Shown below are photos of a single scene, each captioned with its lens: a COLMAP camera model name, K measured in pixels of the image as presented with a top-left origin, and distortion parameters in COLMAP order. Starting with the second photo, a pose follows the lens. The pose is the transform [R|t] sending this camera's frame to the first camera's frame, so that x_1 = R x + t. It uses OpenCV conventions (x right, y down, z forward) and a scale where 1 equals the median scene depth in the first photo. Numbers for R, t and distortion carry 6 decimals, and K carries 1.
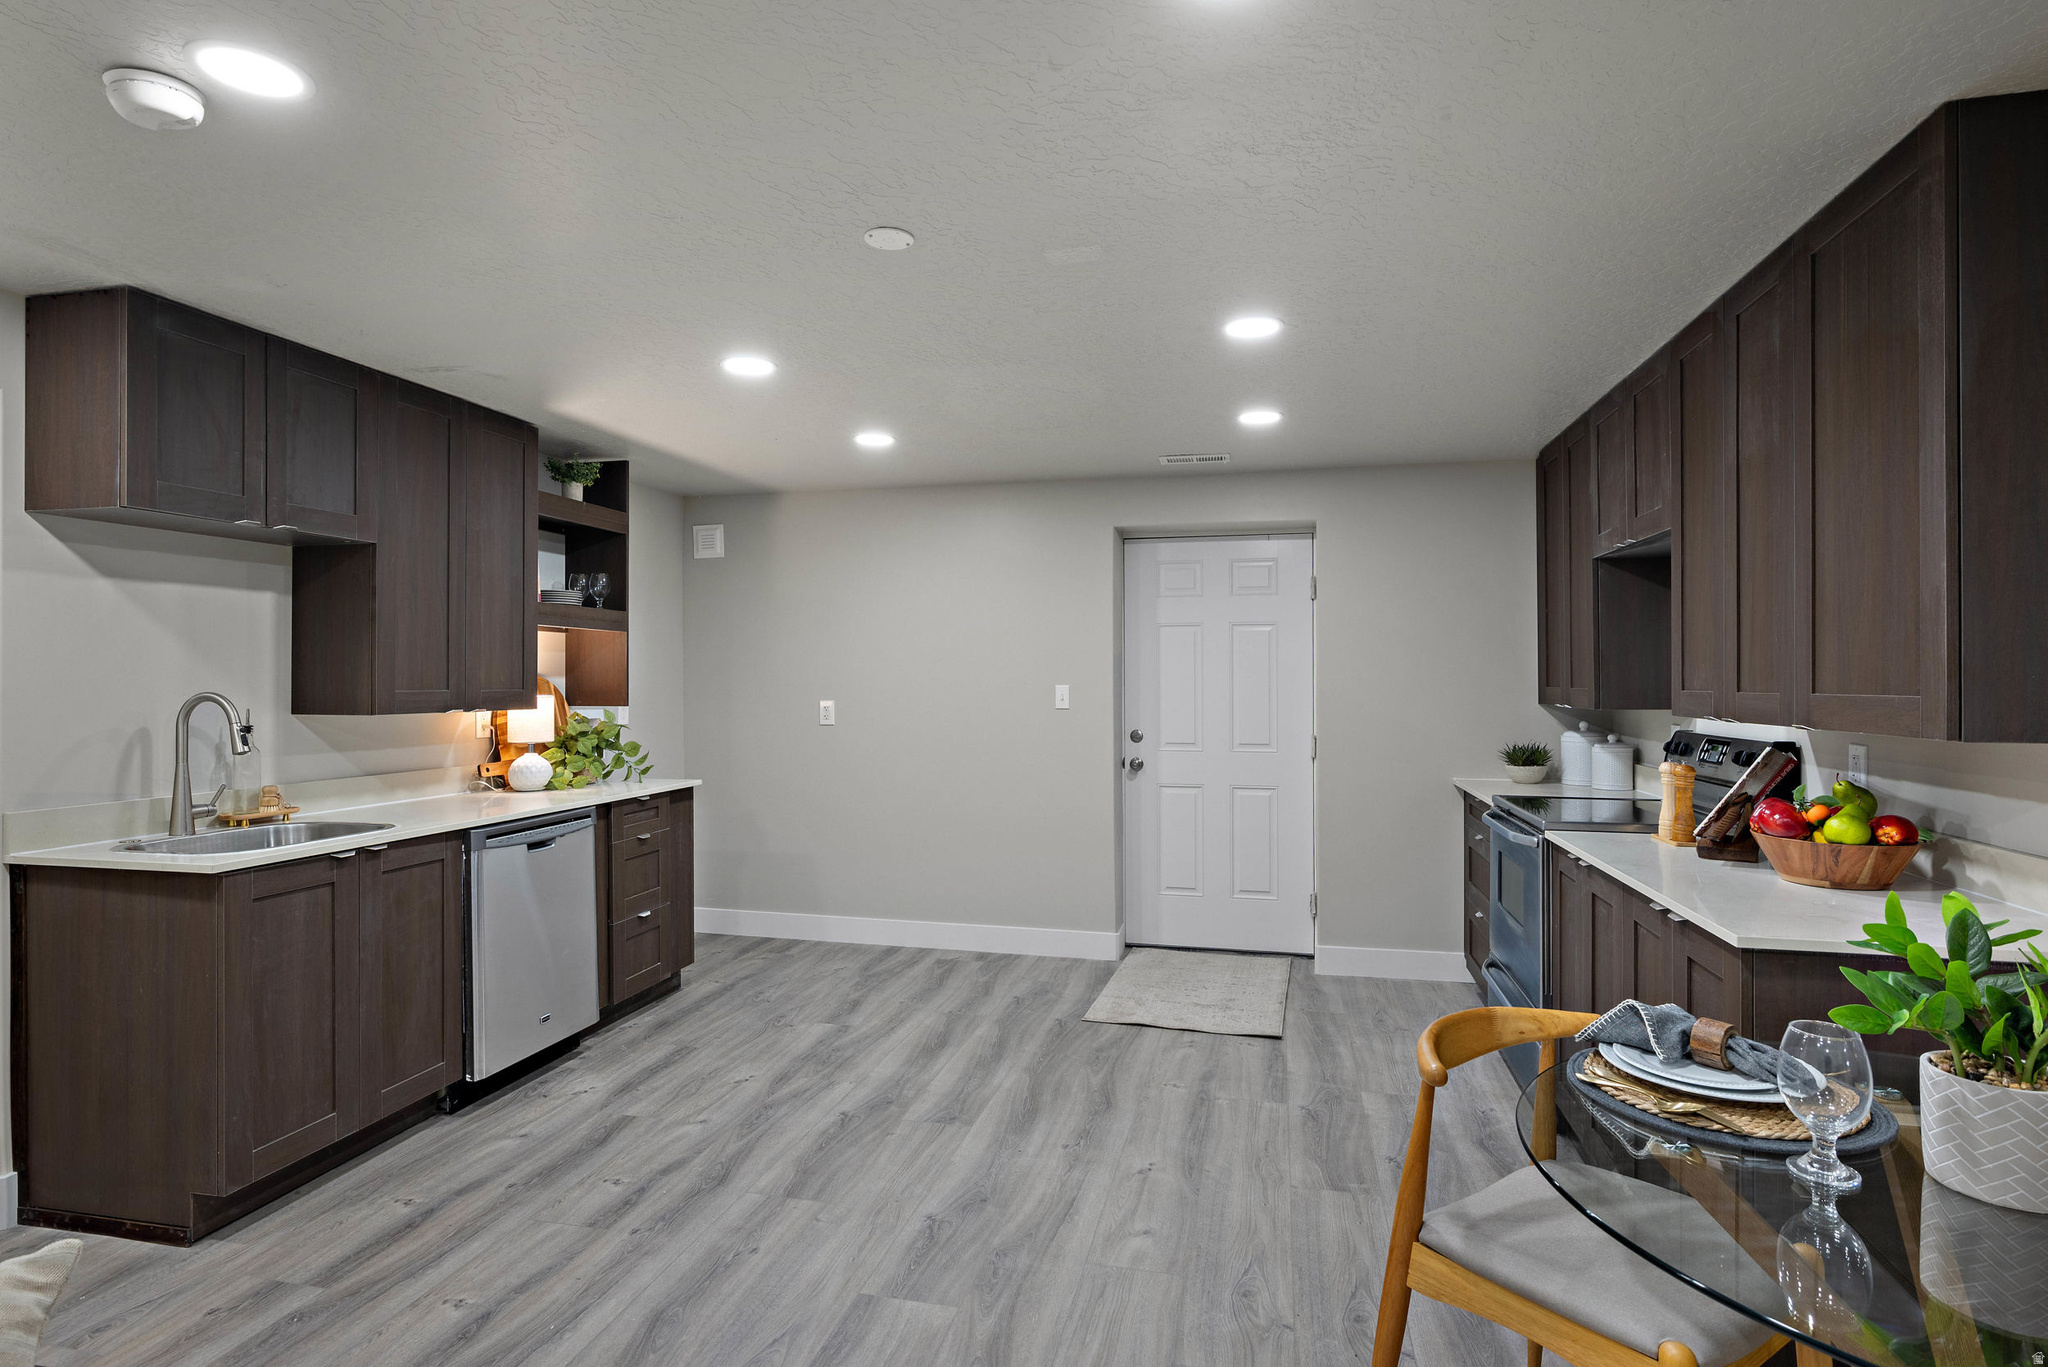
lens RADIAL K [[1071.1, 0, 1029.9], [0, 1071.1, 680.1], [0, 0, 1]] dist [-0.000458, 0.000088]
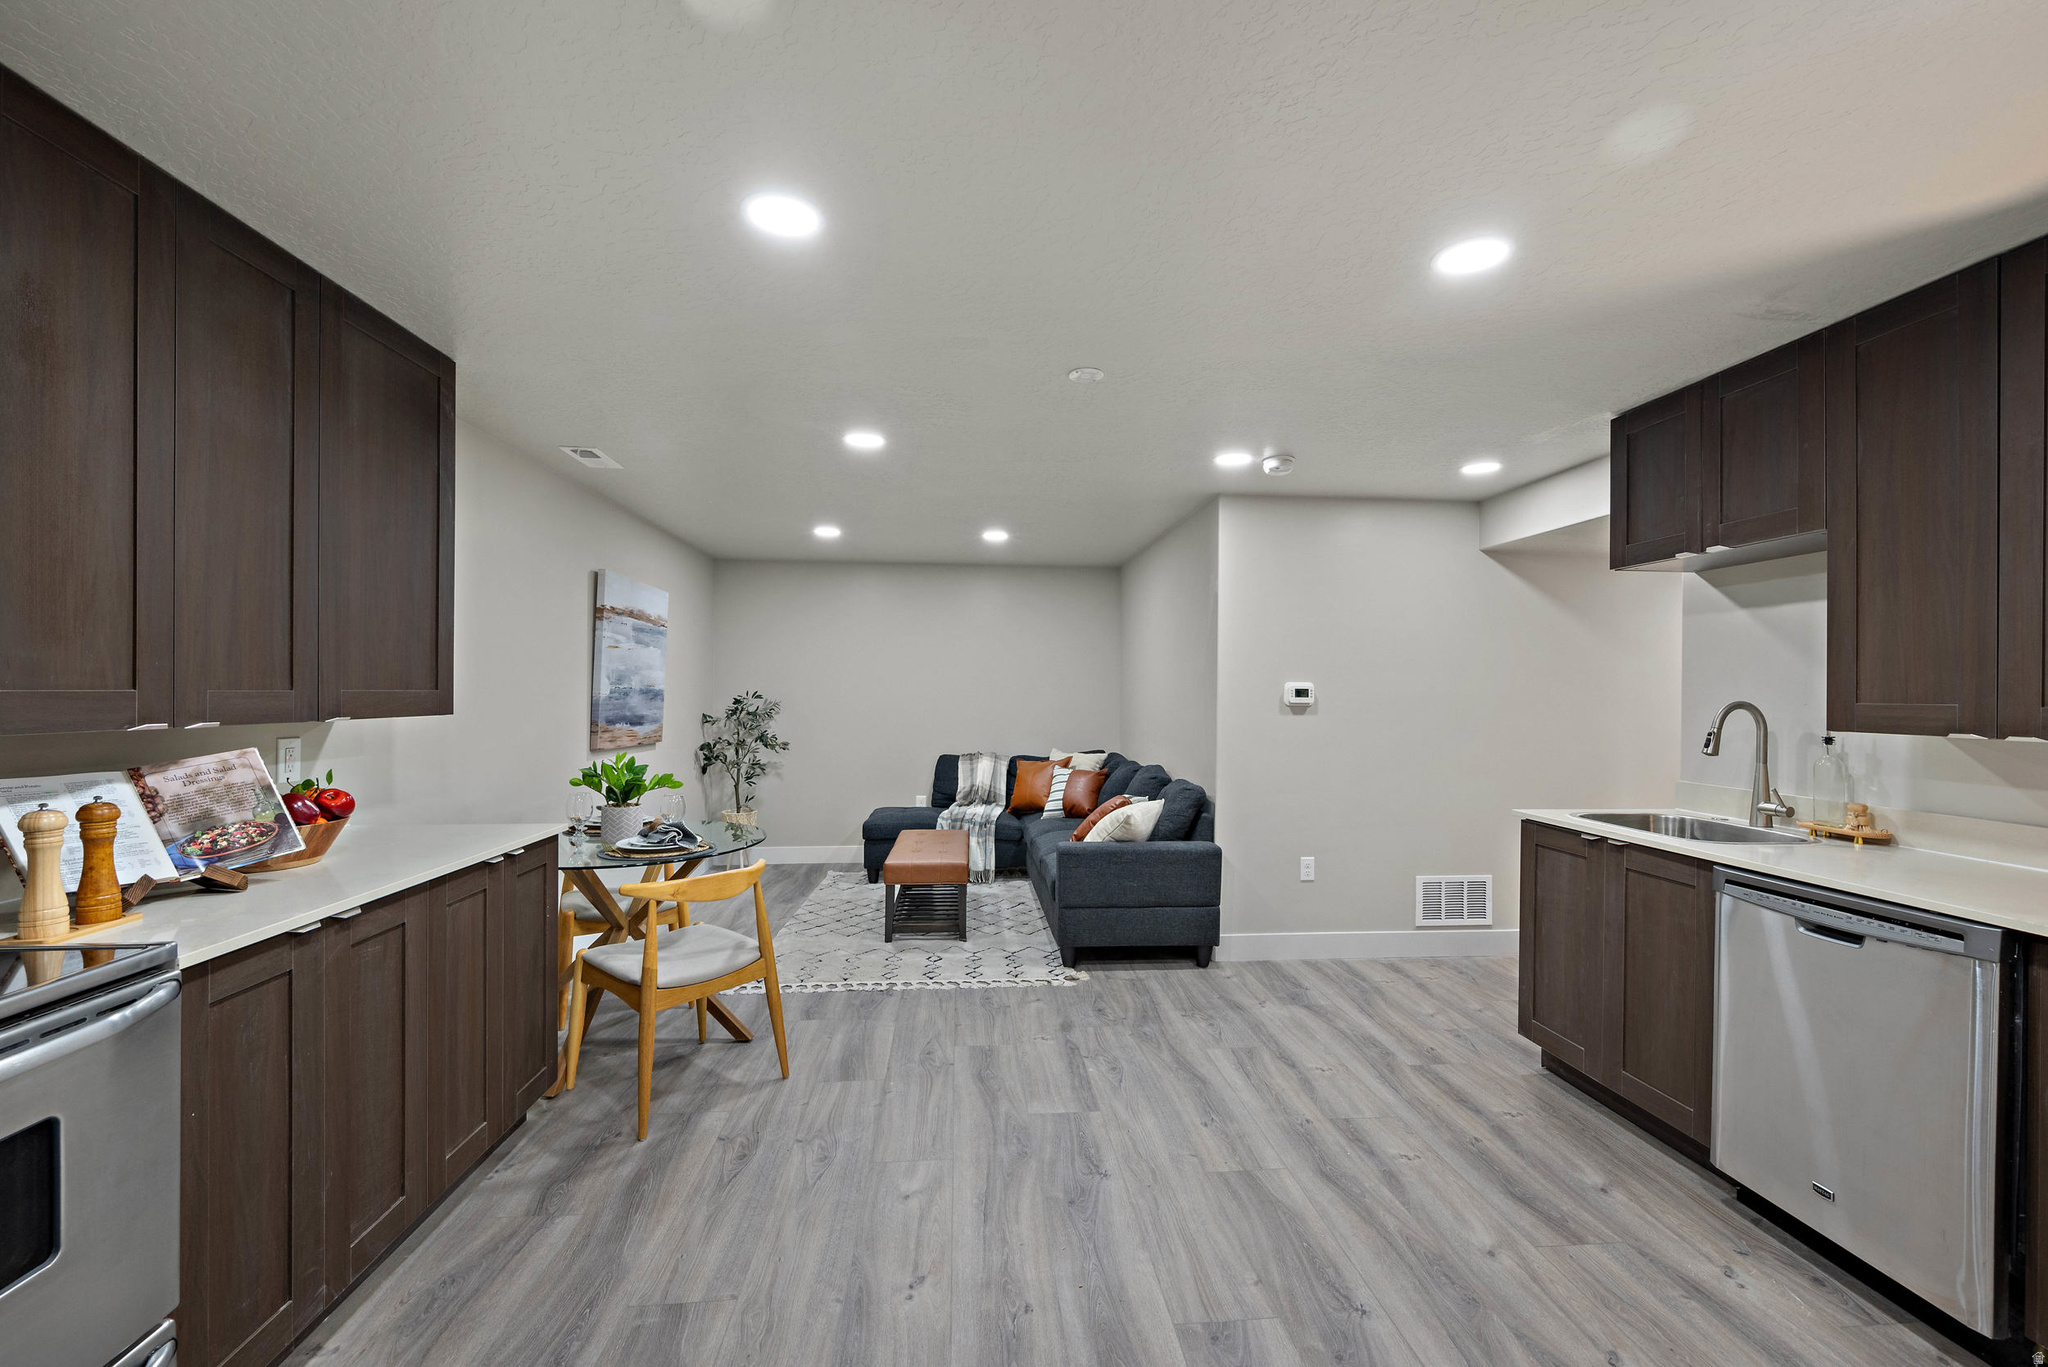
lens RADIAL K [[812.5, 0, 1034.8], [0, 812.5, 692.1], [0, 0, 1]] dist [-0.000661, -0.000006]
pose [[-0.948109, -0.006056, -0.317889, 0.233154], [-0.005777, 0.999982, -0.001819, 0.007961], [0.317894, 0.000112, -0.948126, 1.698940]]
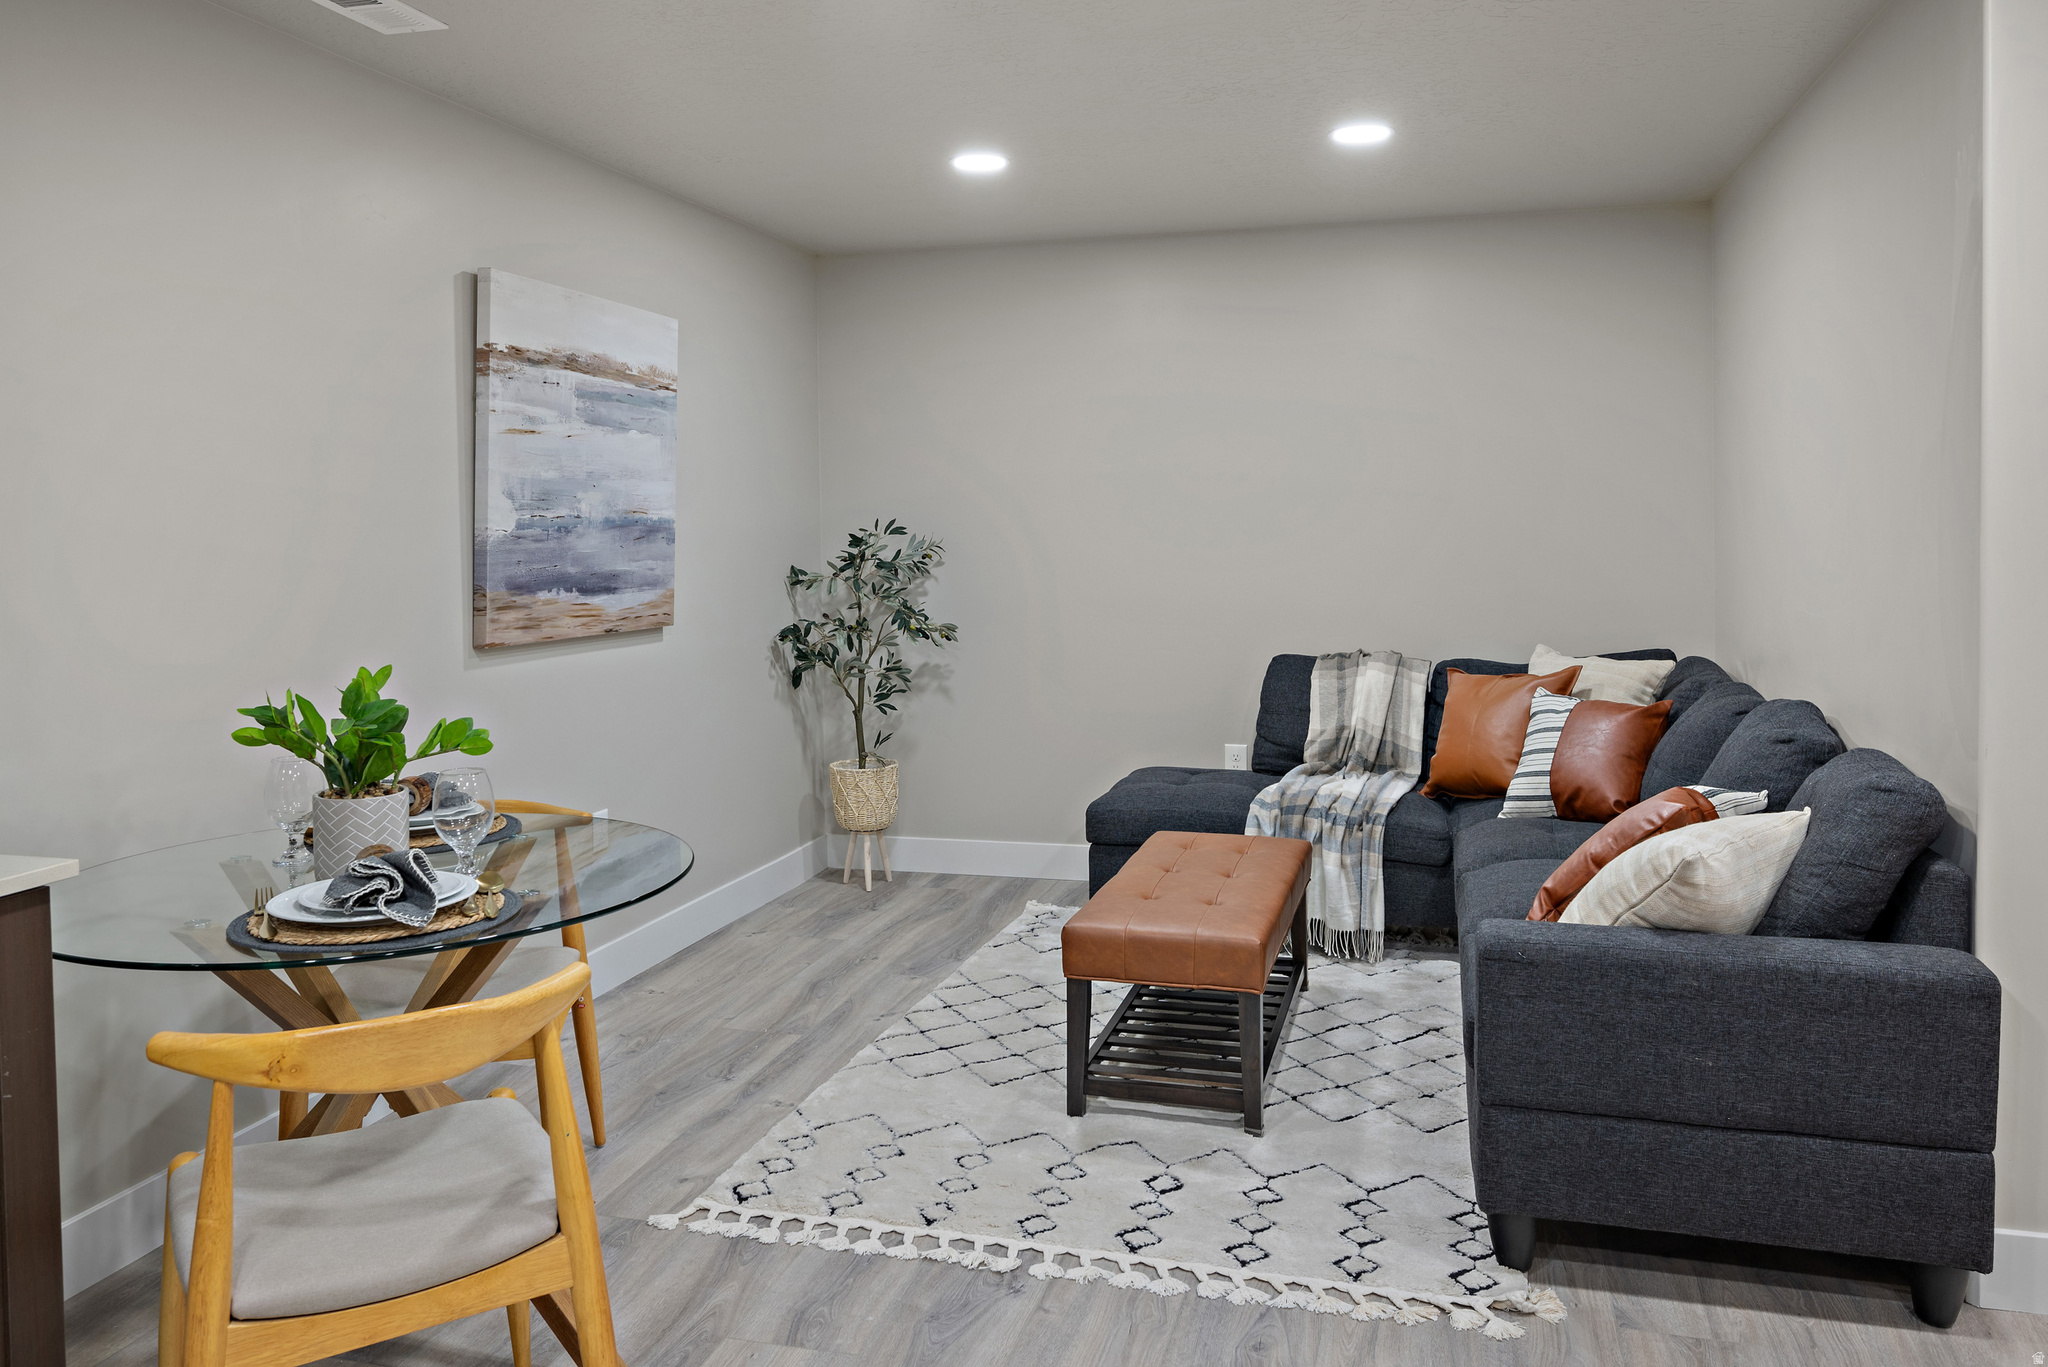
lens RADIAL K [[1464.3, 0, 1052.6], [0, 1464.3, 551.2], [0, 0, 1]] dist [0.004458, -0.005255]
pose [[-0.999486, 0.009499, 0.030624, -0.000262], [0.010124, 0.999743, 0.020295, 0.010492], [-0.030424, 0.020594, -0.999325, 1.329871]]
